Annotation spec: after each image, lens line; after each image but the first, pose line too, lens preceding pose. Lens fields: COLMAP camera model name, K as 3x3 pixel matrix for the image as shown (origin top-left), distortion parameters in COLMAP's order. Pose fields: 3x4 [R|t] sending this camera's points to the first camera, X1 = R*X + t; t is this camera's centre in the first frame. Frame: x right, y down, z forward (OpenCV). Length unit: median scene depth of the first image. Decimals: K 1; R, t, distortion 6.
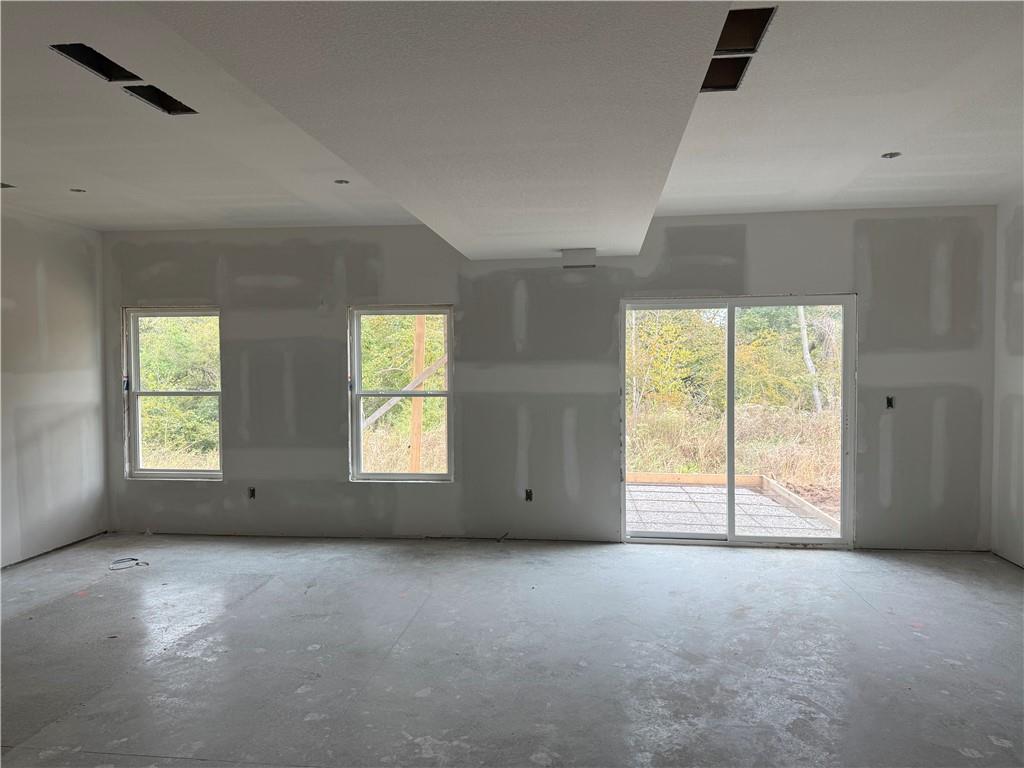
lens RADIAL K [[717.1, 0, 512.0], [0, 717.1, 384.0], [0, 0, 1]] dist [0.029725, -0.007779]
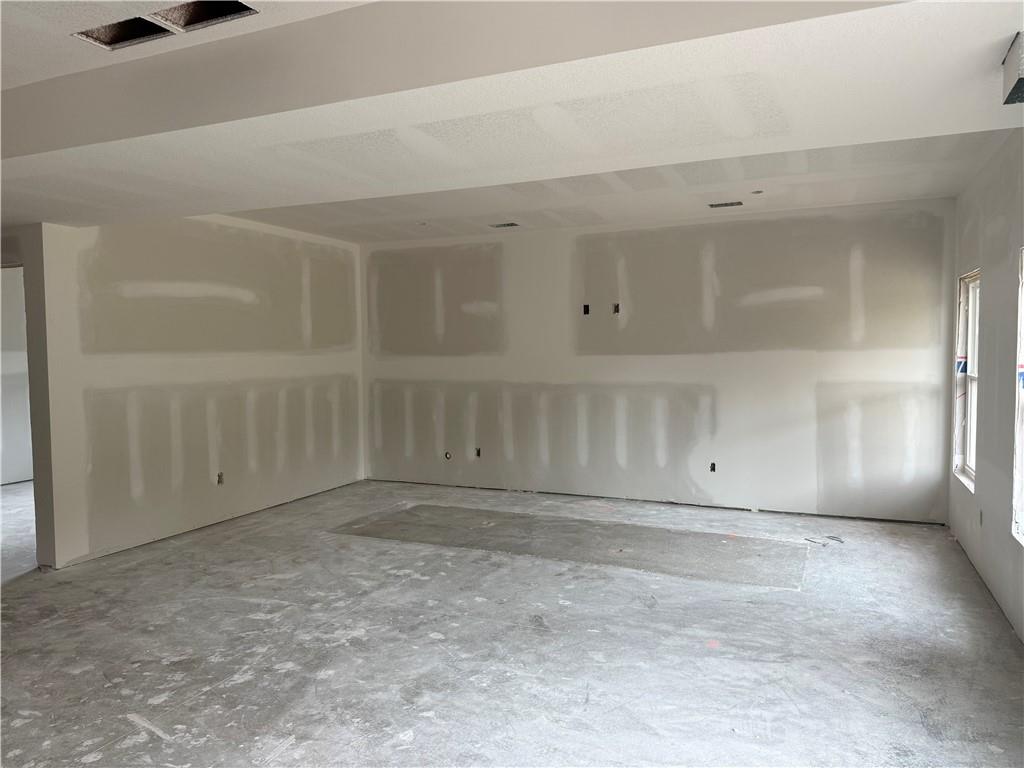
lens RADIAL K [[717.1, 0, 512.0], [0, 717.1, 384.0], [0, 0, 1]] dist [0.029725, -0.007779]
pose [[-0.274718, 0.059489, -0.959683, 0.568195], [-0.024095, 0.997345, 0.068721, -0.030540], [0.961223, 0.042003, -0.272555, 0.879270]]
